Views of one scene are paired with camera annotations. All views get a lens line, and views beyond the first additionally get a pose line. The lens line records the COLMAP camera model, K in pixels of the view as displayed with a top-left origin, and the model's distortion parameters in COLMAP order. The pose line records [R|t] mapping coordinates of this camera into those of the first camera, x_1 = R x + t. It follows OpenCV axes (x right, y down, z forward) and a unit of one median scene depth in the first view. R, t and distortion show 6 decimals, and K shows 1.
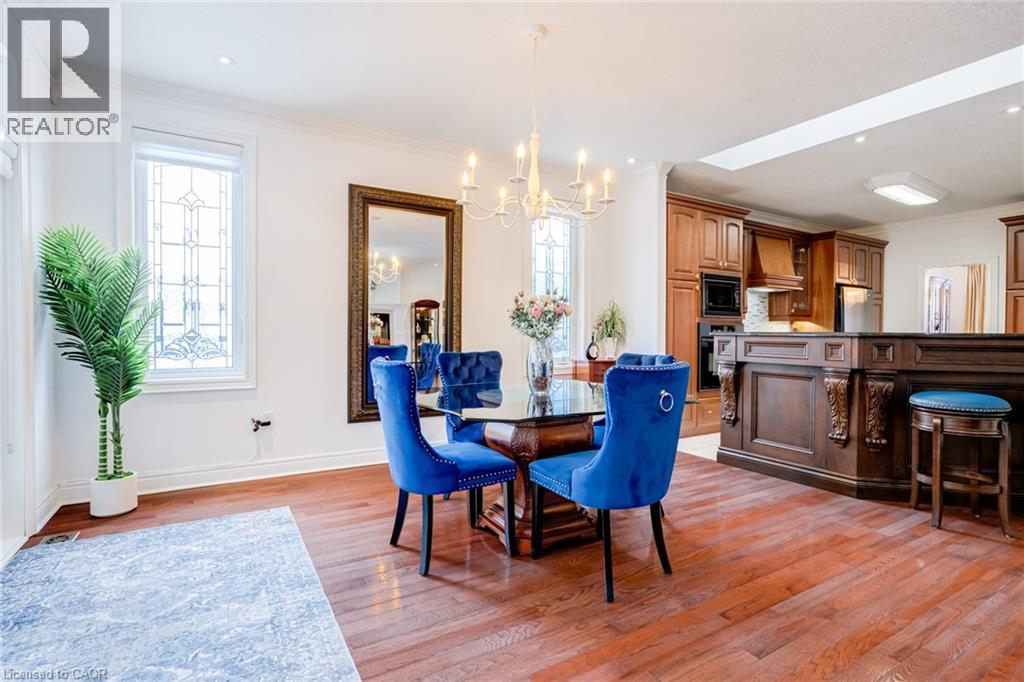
lens RADIAL K [[529.4, 0, 515.1], [0, 529.4, 344.9], [0, 0, 1]] dist [-0.002053, -0.000145]
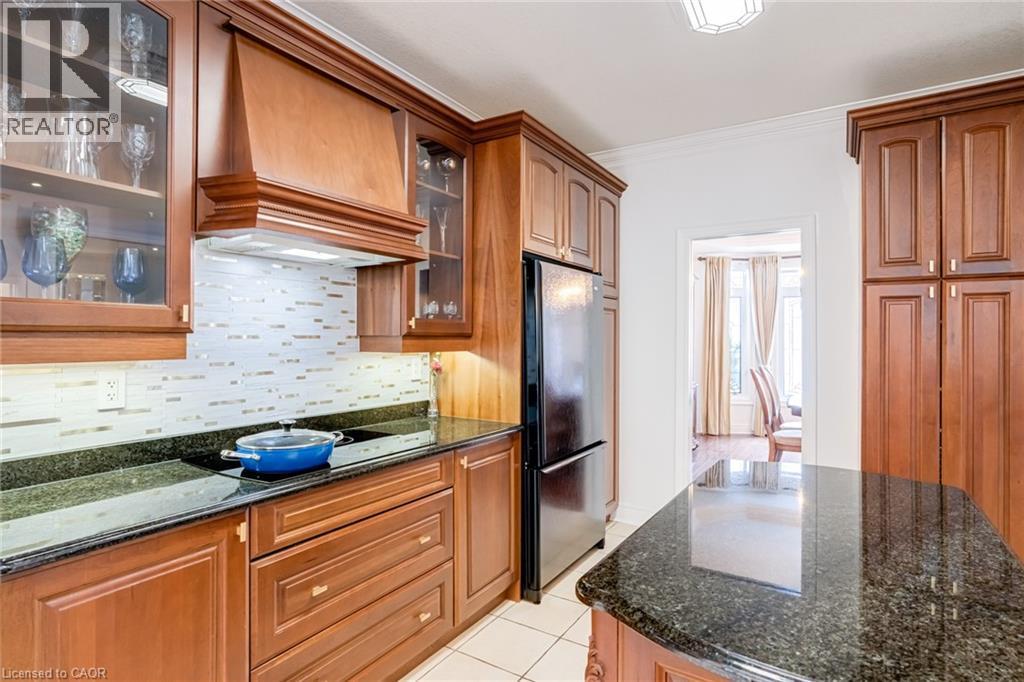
lens RADIAL K [[529.4, 0, 515.1], [0, 529.4, 344.9], [0, 0, 1]] dist [-0.002053, -0.000145]
pose [[0.899542, -0.010790, 0.436701, 0.420610], [0.010123, 0.999941, 0.003854, -0.049546], [-0.436717, 0.000955, 0.899599, 0.640920]]
